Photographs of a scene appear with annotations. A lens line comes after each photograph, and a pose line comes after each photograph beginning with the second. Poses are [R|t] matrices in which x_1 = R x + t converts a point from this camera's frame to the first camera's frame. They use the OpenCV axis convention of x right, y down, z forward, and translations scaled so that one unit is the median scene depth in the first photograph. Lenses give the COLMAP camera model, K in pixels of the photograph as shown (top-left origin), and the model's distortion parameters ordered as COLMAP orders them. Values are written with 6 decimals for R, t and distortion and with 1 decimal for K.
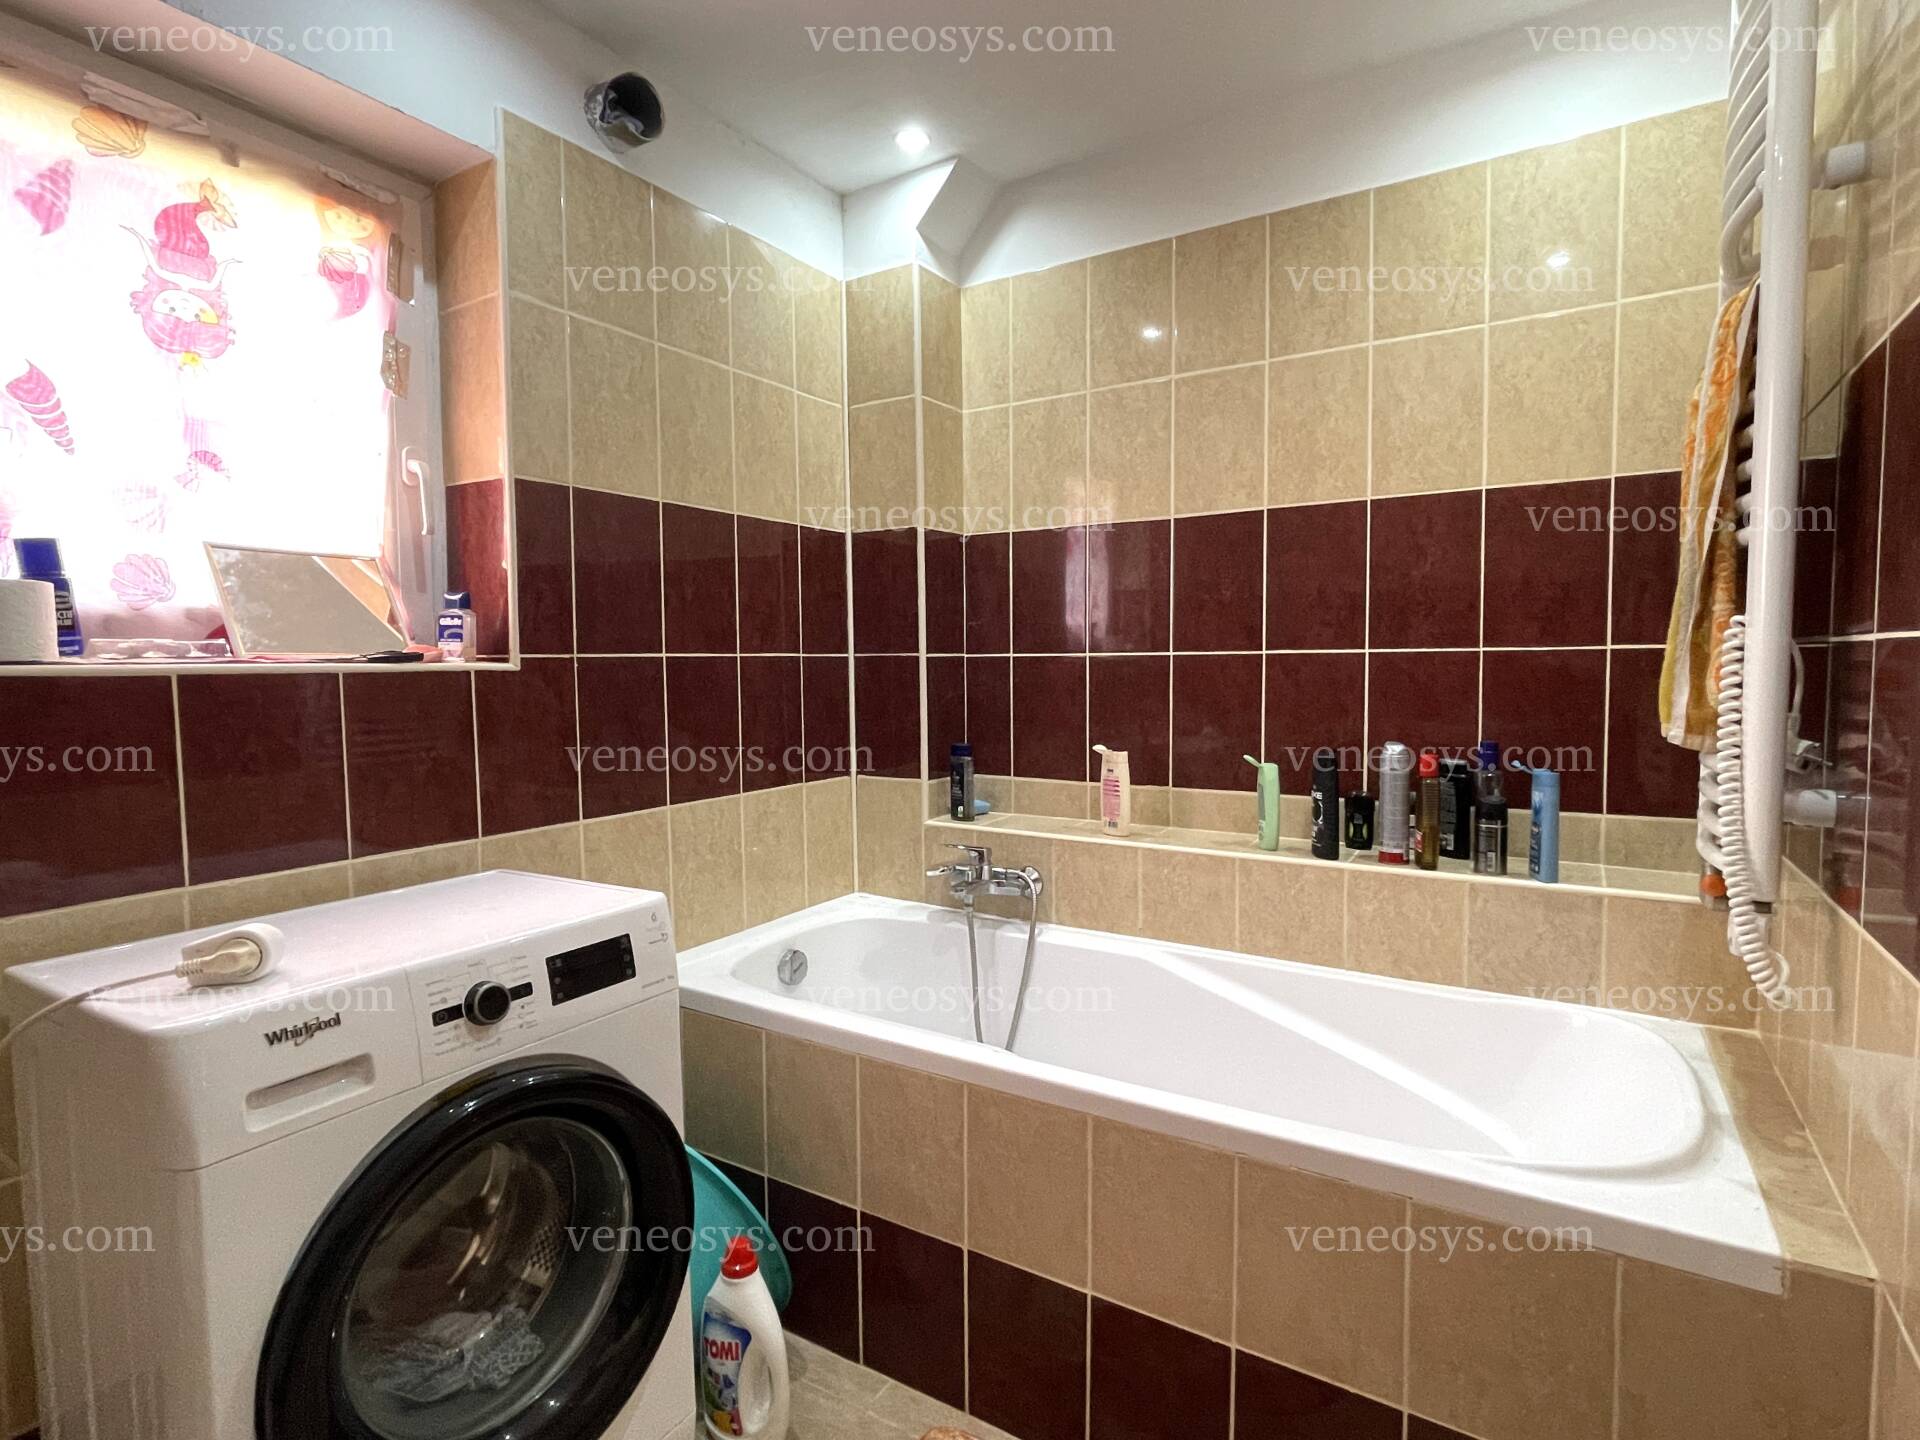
lens RADIAL K [[984.2, 0, 960.0], [0, 984.2, 720.0], [0, 0, 1]] dist [0.000222, 0.000280]
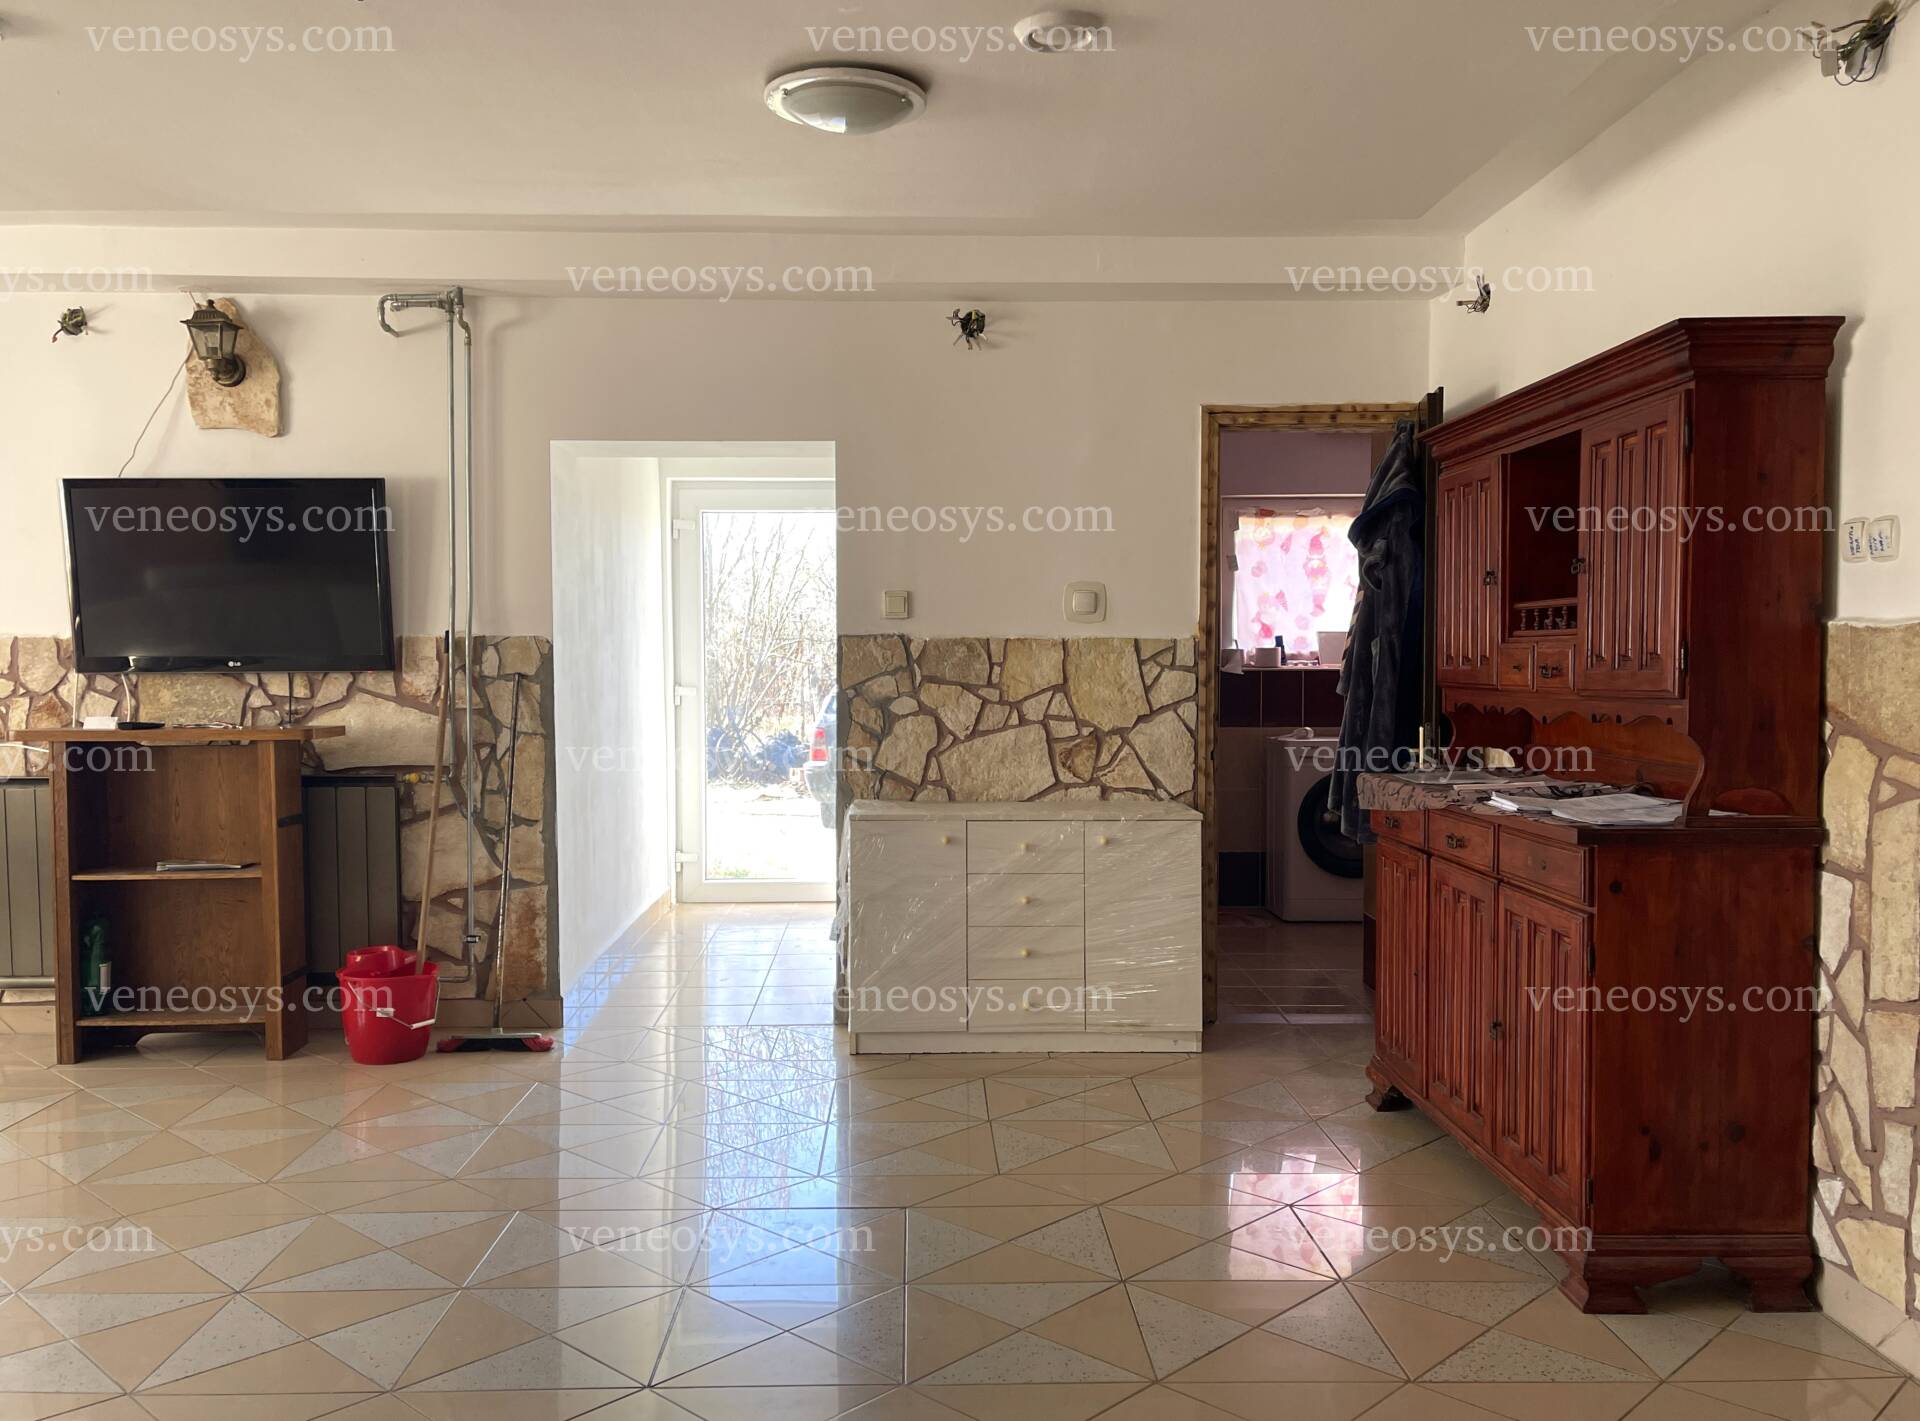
lens RADIAL K [[1550.6, 0, 960.0], [0, 1550.6, 710.5], [0, 0, 1]] dist [0.025434, -0.005807]
pose [[0.549121, 0.039709, -0.834799, 2.364630], [-0.056130, 0.998368, 0.010568, 0.080995], [0.833856, 0.041054, 0.550454, -2.304687]]
